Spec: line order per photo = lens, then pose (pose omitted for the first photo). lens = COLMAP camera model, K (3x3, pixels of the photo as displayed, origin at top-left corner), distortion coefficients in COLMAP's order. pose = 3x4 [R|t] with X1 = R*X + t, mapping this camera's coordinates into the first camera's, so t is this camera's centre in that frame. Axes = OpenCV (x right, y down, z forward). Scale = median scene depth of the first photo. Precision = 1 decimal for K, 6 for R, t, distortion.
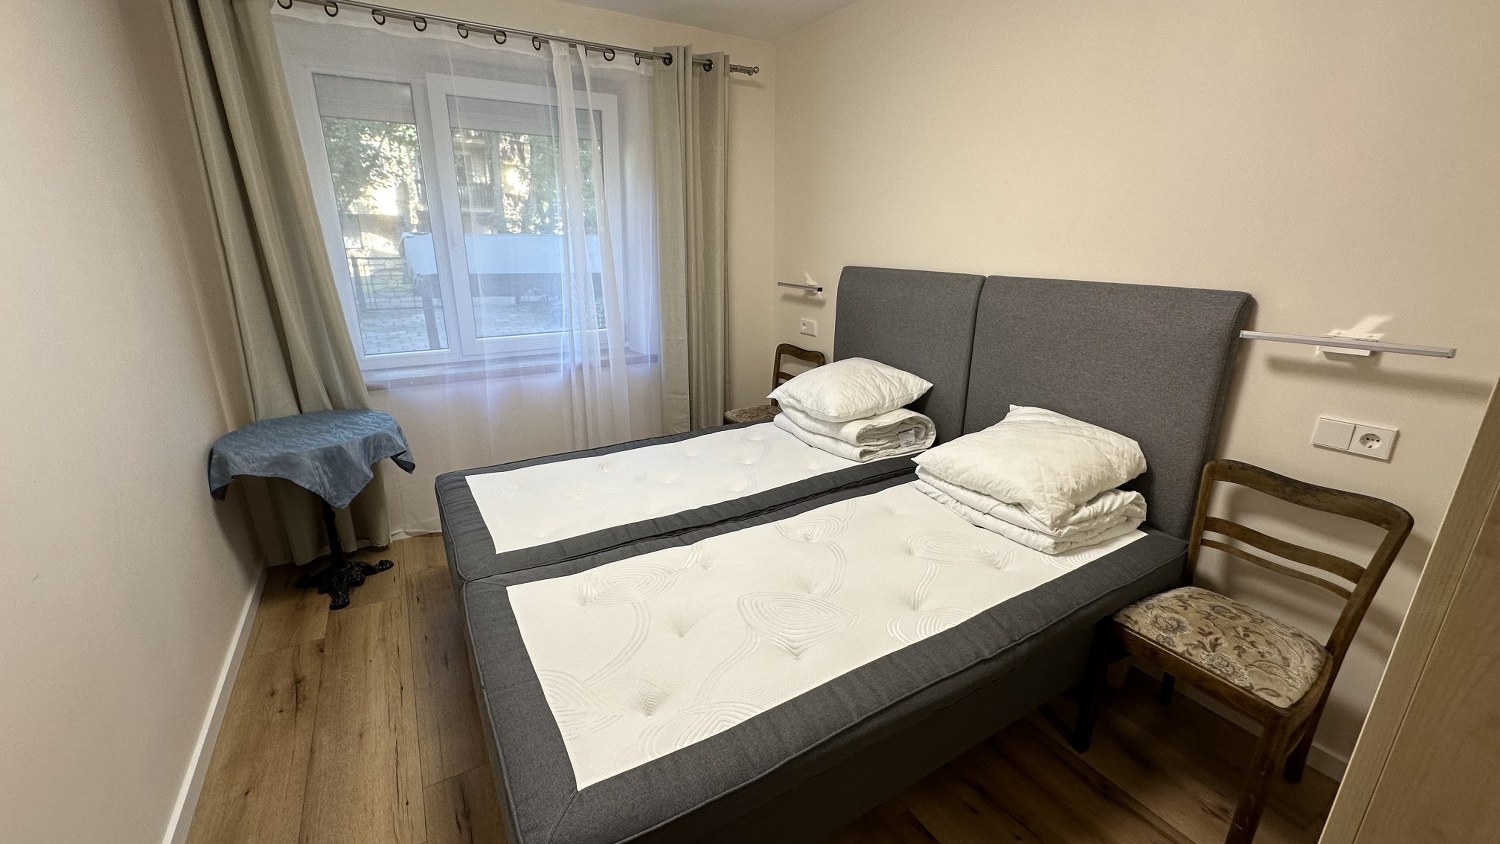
lens RADIAL K [[594.7, 0, 756.8], [0, 594.7, 424.3], [0, 0, 1]] dist [-0.000110, -0.000699]
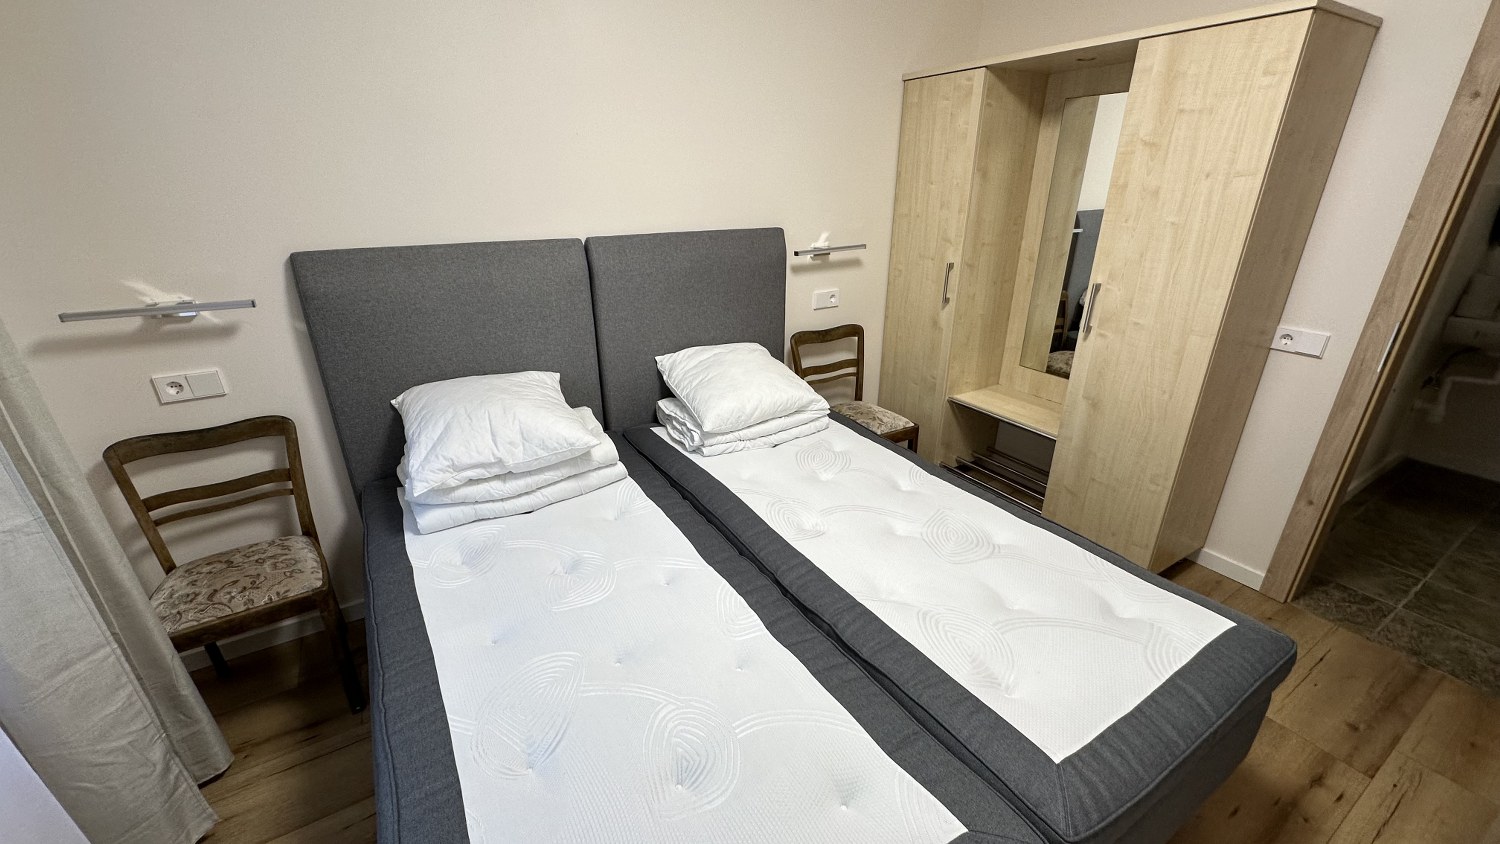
lens RADIAL K [[594.7, 0, 756.8], [0, 594.7, 424.3], [0, 0, 1]] dist [-0.000110, -0.000699]
pose [[-0.010587, -0.390053, 0.920732, -0.702704], [0.300351, 0.877024, 0.374990, -0.322067], [-0.953770, 0.280512, 0.107868, 0.897458]]
